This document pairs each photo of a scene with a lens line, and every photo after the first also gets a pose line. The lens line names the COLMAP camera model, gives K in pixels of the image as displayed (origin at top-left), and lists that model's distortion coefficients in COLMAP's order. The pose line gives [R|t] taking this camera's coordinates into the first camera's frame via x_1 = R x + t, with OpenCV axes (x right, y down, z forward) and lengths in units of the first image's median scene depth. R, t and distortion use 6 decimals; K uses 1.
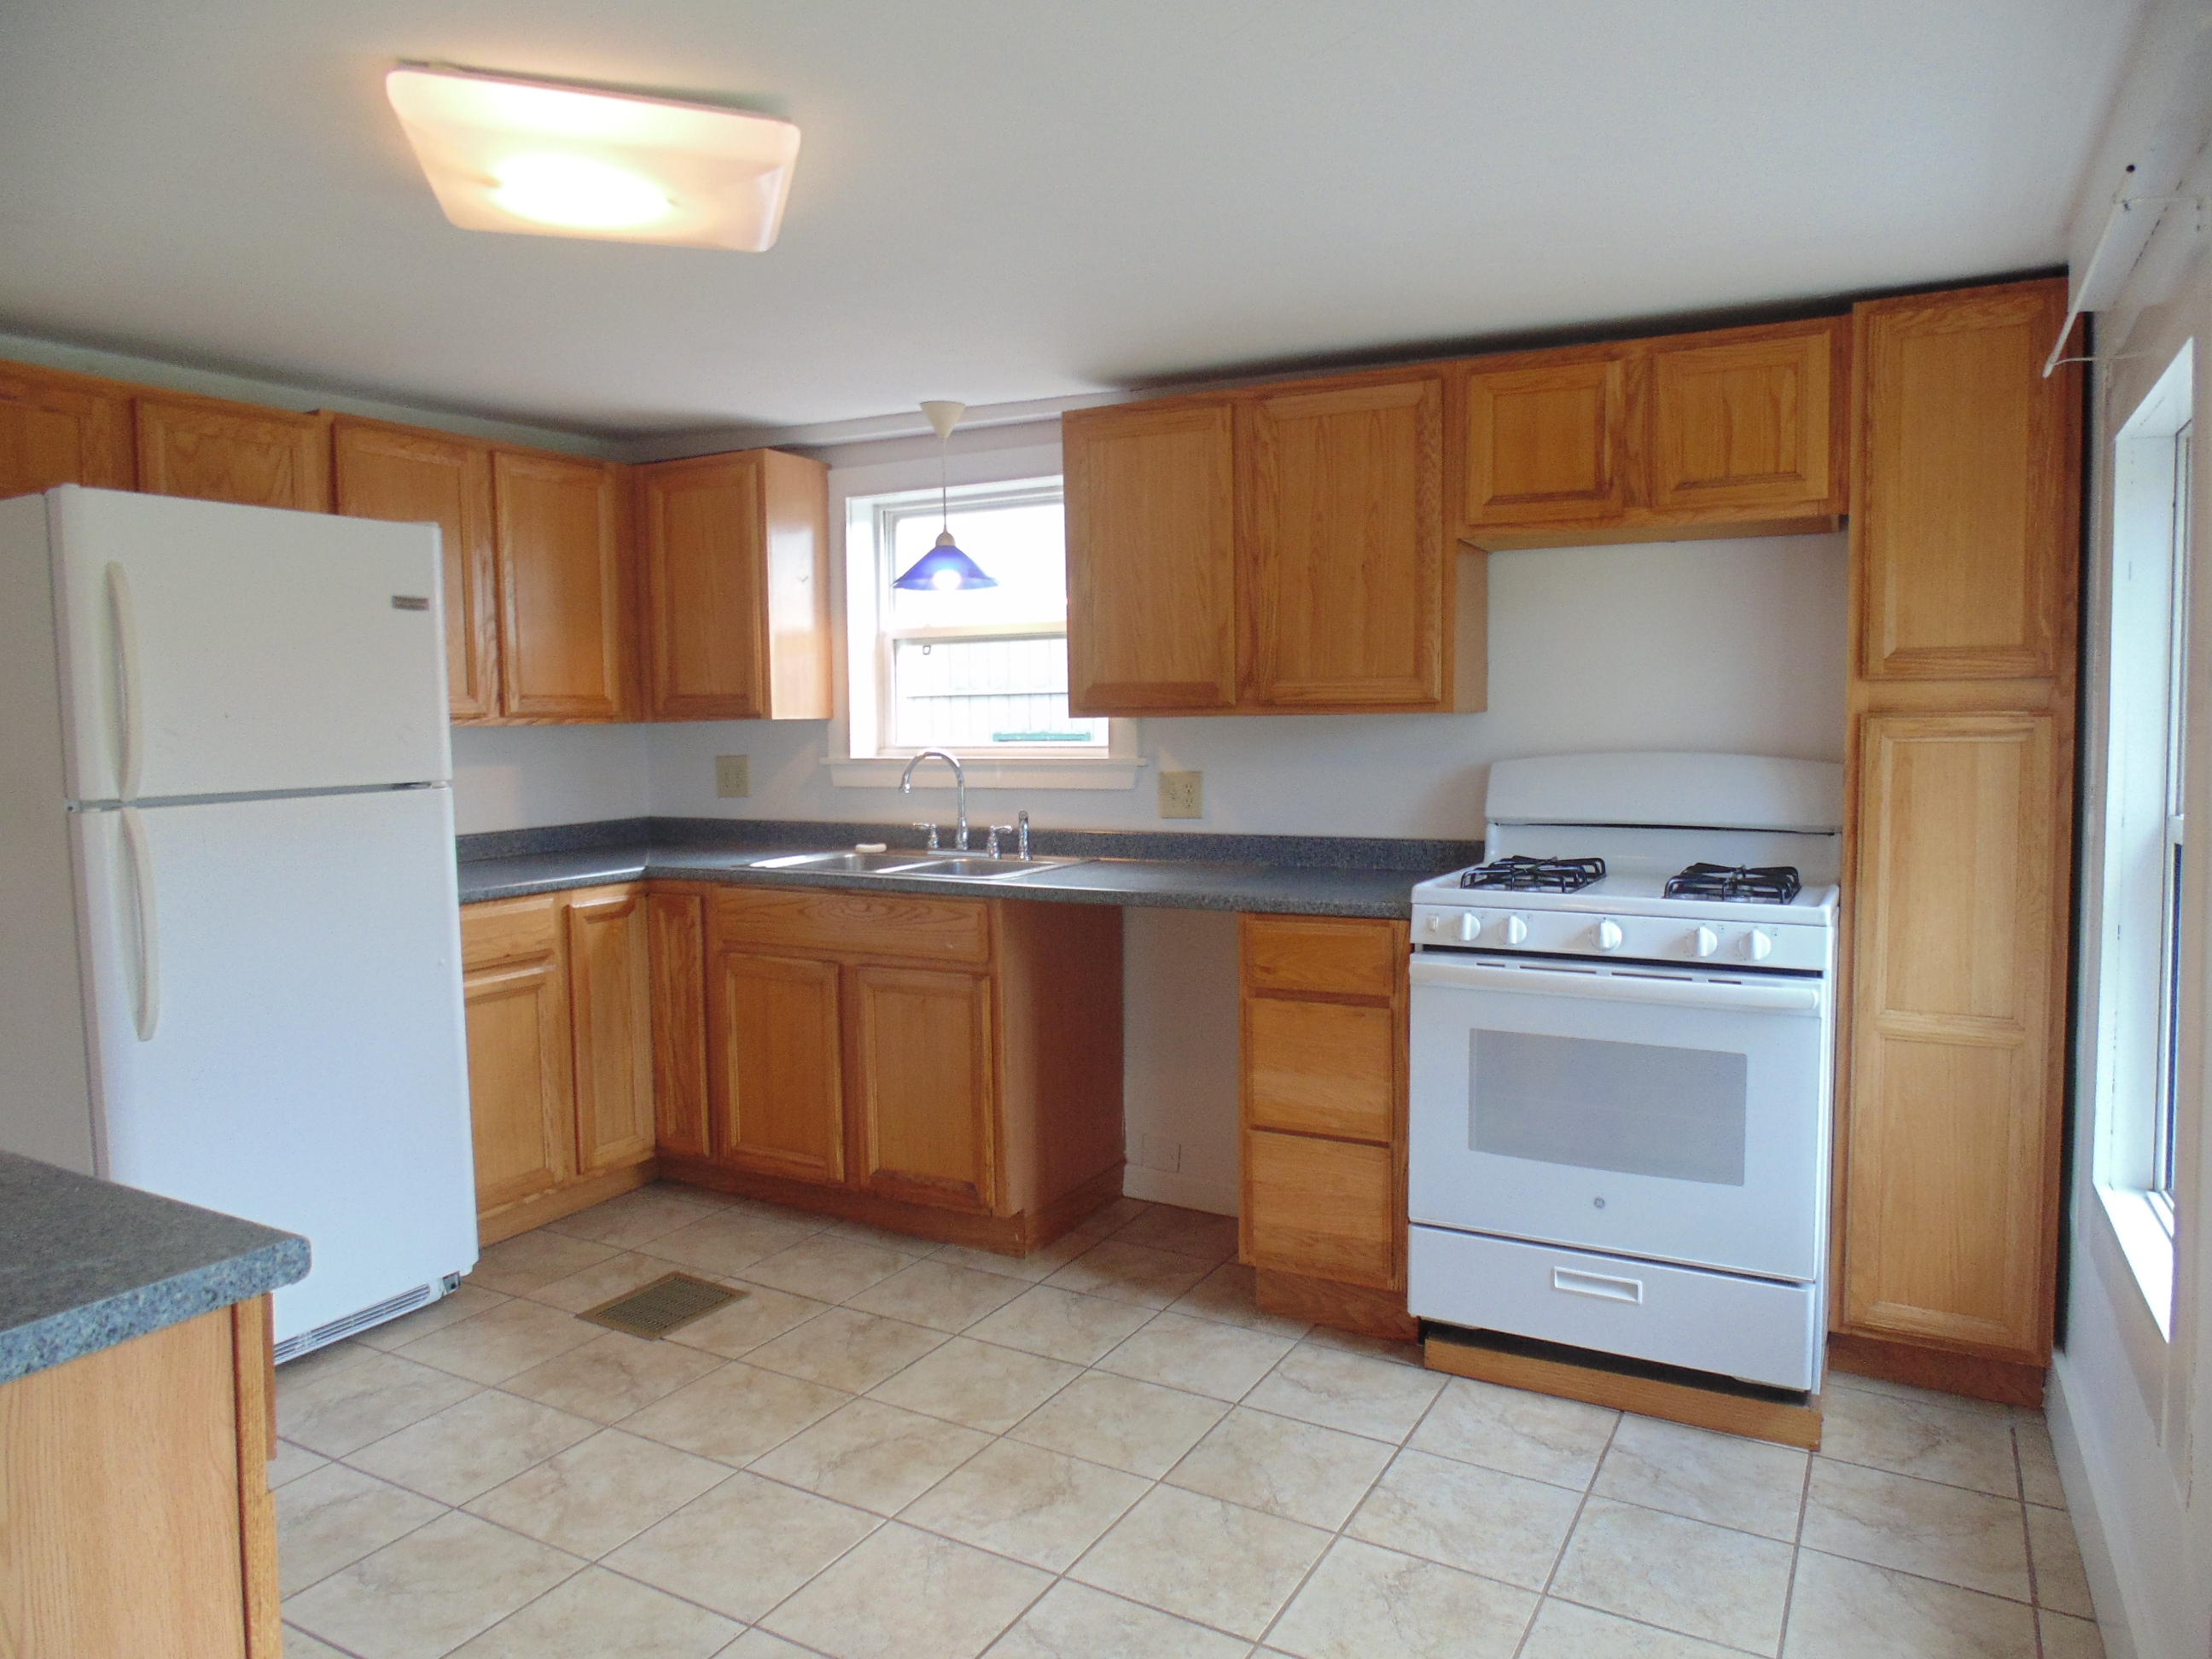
lens RADIAL K [[1471.1, 0, 1105.5], [0, 1471.1, 821.8], [0, 0, 1]] dist [-0.006518, -0.000175]
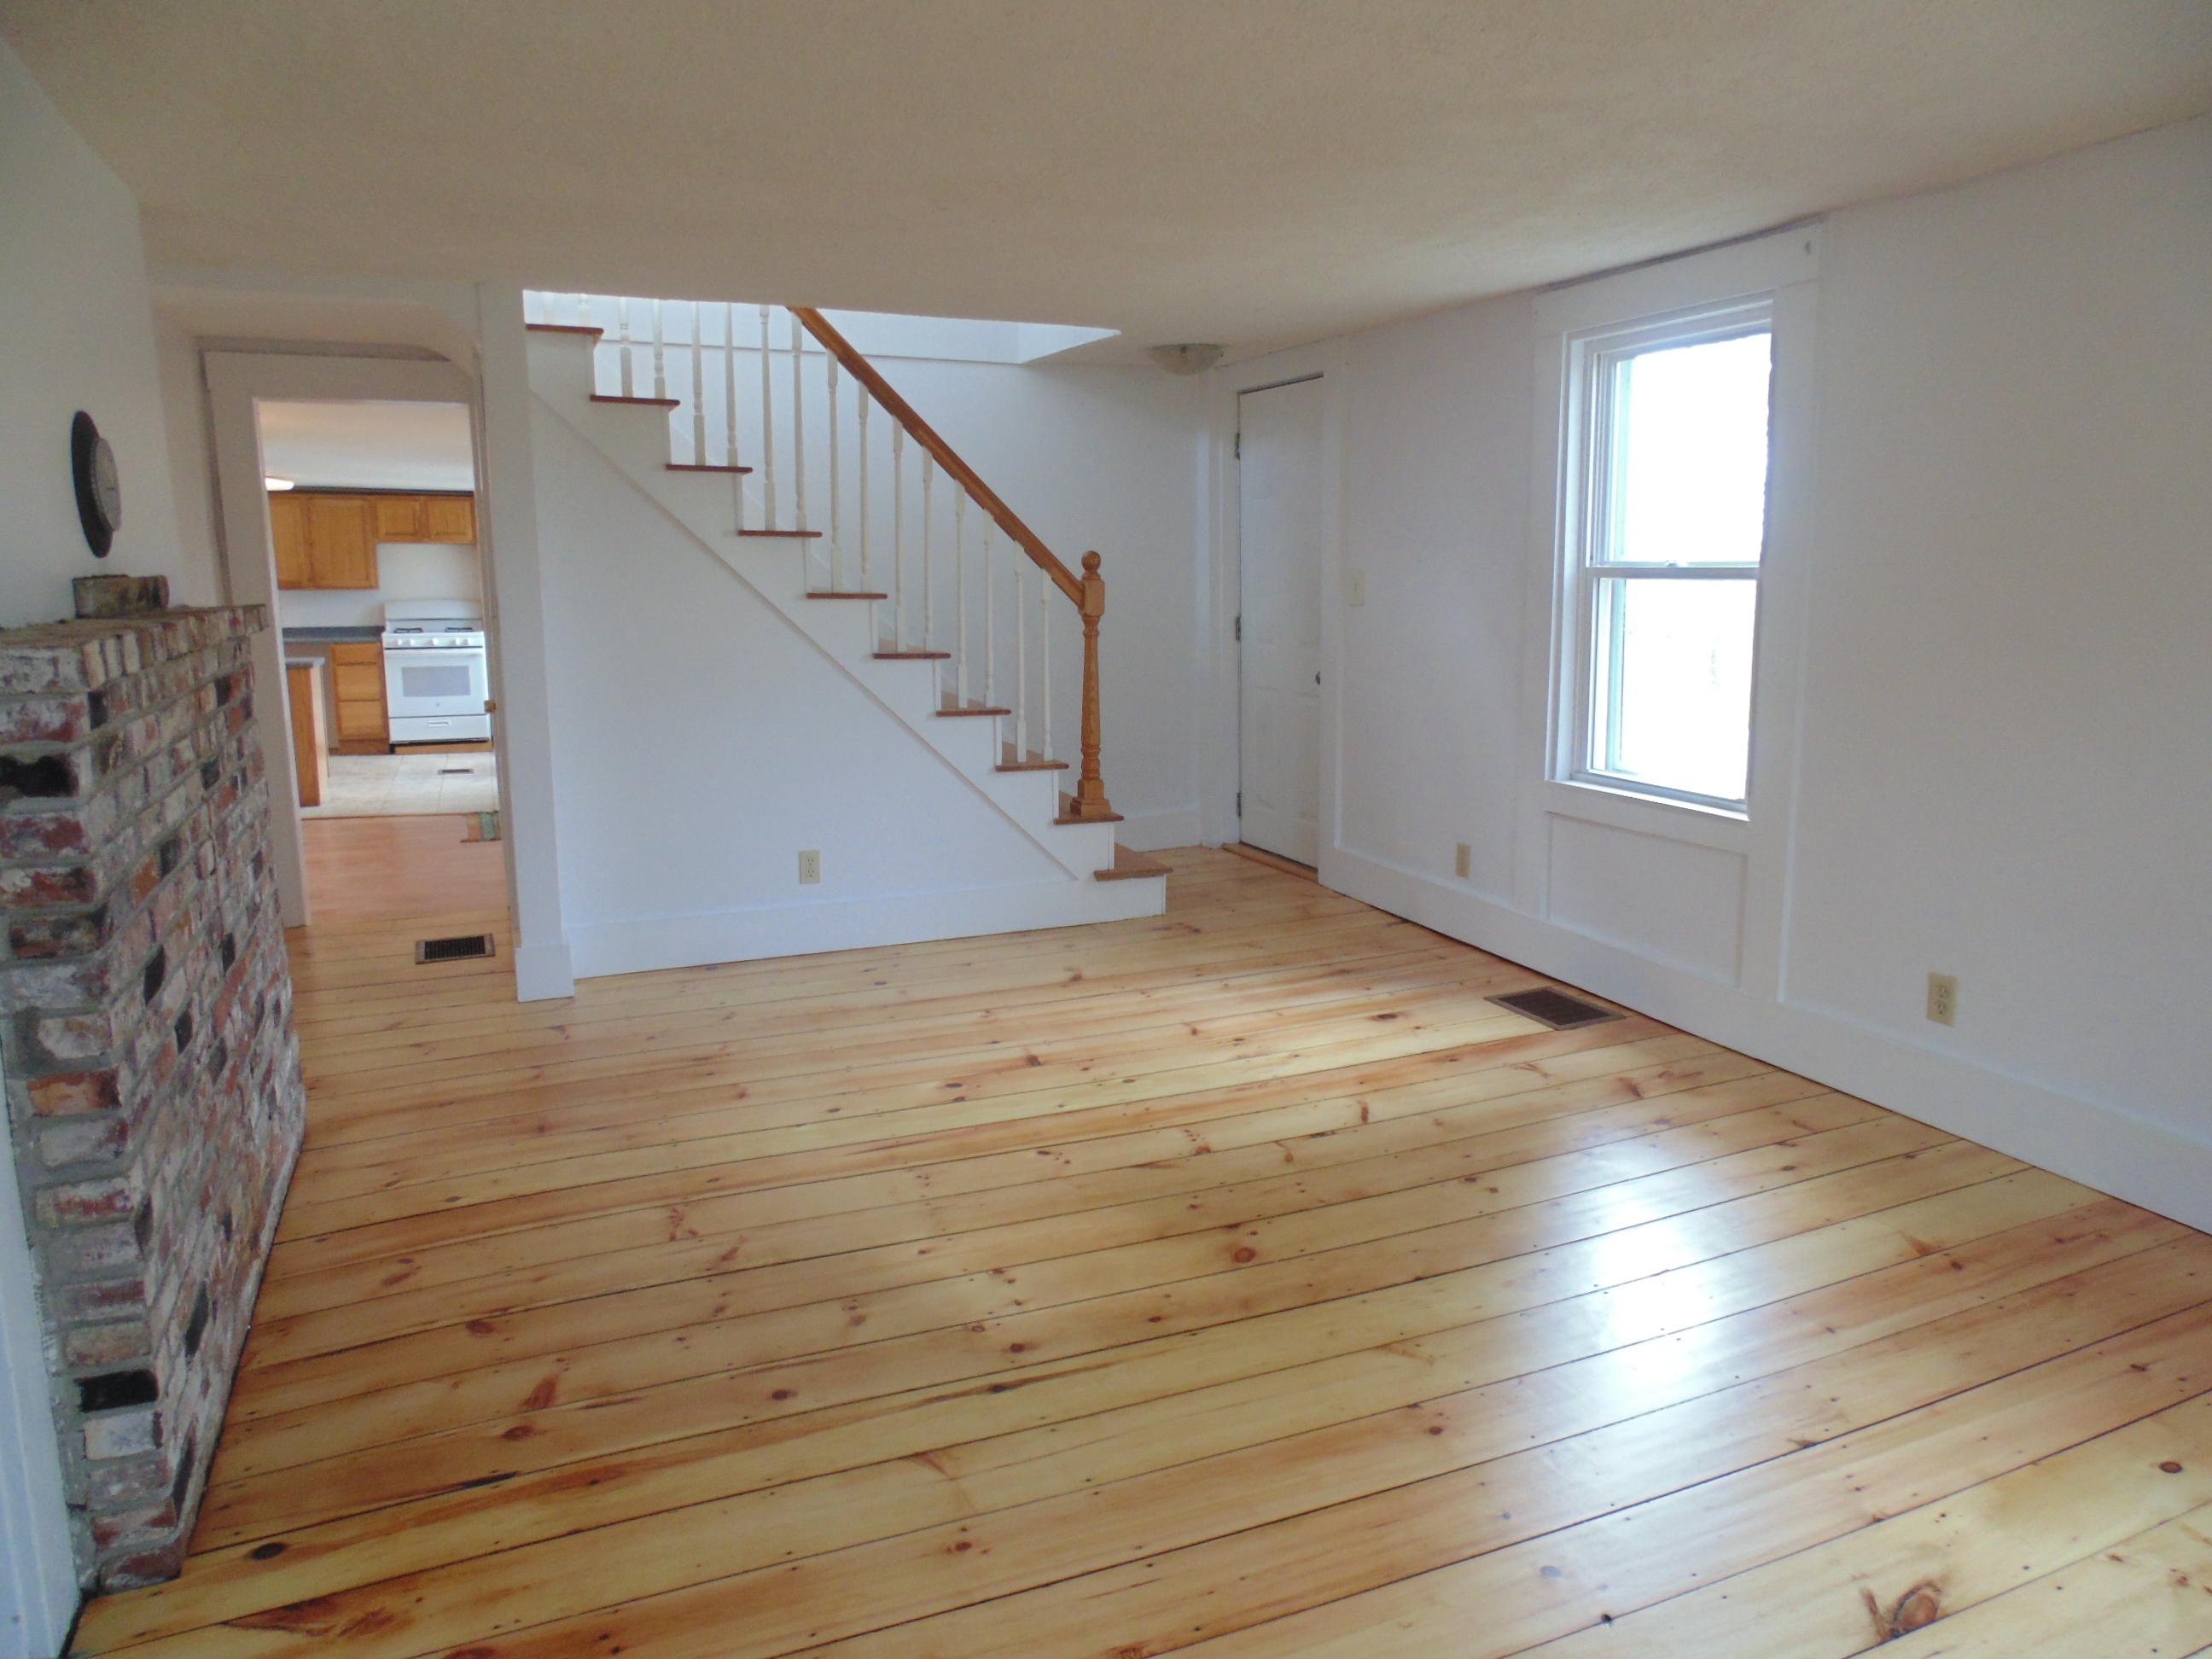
lens RADIAL K [[1471.1, 0, 1106.1], [0, 1471.1, 816.7], [0, 0, 1]] dist [-0.006518, -0.000175]
pose [[0.601187, -0.122842, 0.789610, -1.834216], [0.045937, 0.991793, 0.119320, 0.152693], [-0.797787, -0.035461, 0.601896, -3.015549]]
